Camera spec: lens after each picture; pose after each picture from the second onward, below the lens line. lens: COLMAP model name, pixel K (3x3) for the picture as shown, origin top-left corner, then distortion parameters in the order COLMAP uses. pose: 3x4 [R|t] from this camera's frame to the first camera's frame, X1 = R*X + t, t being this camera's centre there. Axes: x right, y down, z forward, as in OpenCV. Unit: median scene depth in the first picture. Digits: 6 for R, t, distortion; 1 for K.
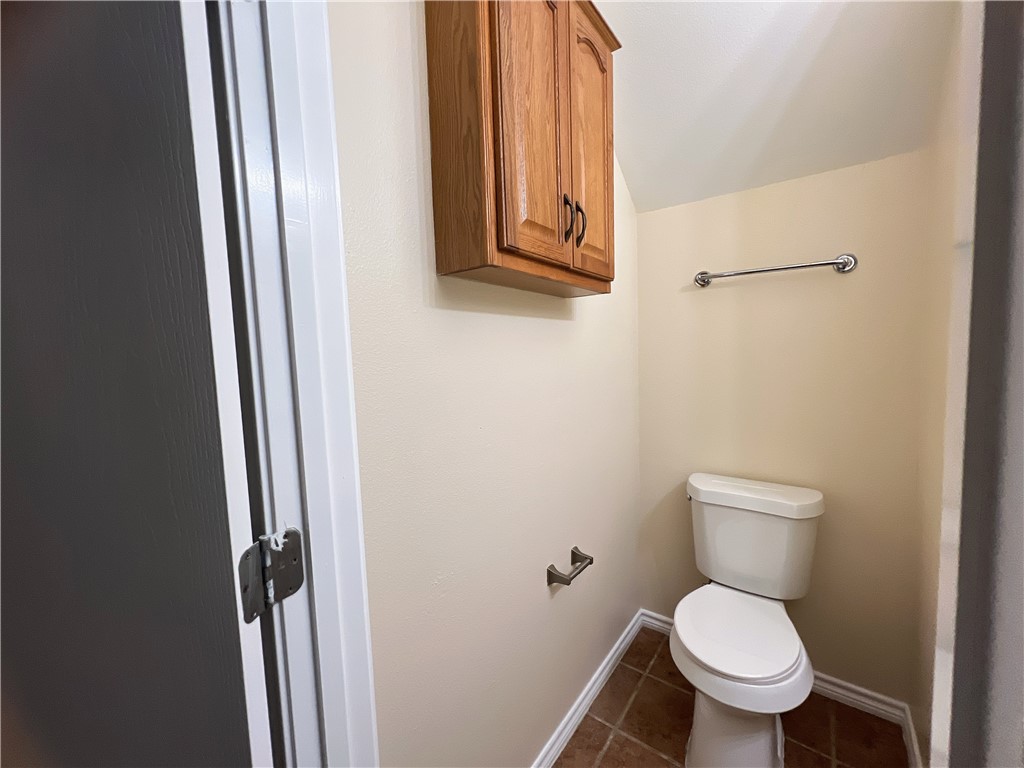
lens RADIAL K [[409.2, 0, 510.4], [0, 409.2, 385.1], [0, 0, 1]] dist [-0.001757, 0.000427]
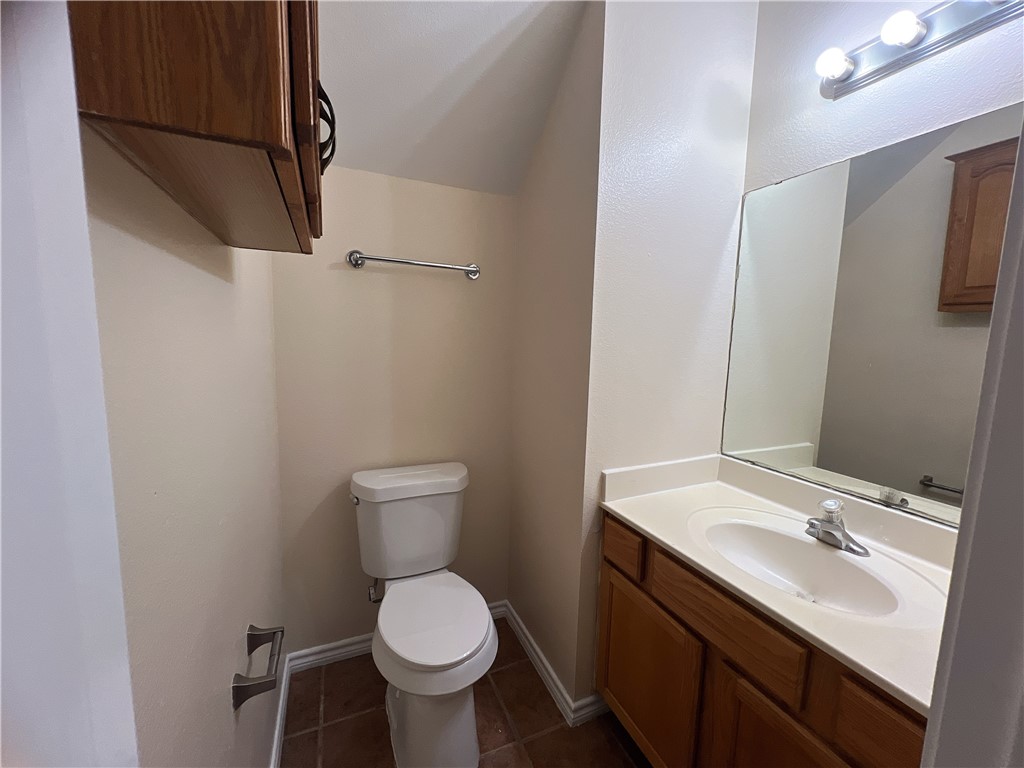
lens RADIAL K [[409.3, 0, 512.5], [0, 409.3, 383.9], [0, 0, 1]] dist [-0.002960, -0.000208]
pose [[0.475854, -0.051859, 0.877994, -0.191545], [0.021246, 0.998647, 0.047471, -0.020585], [-0.879268, -0.003936, 0.476312, 0.291911]]
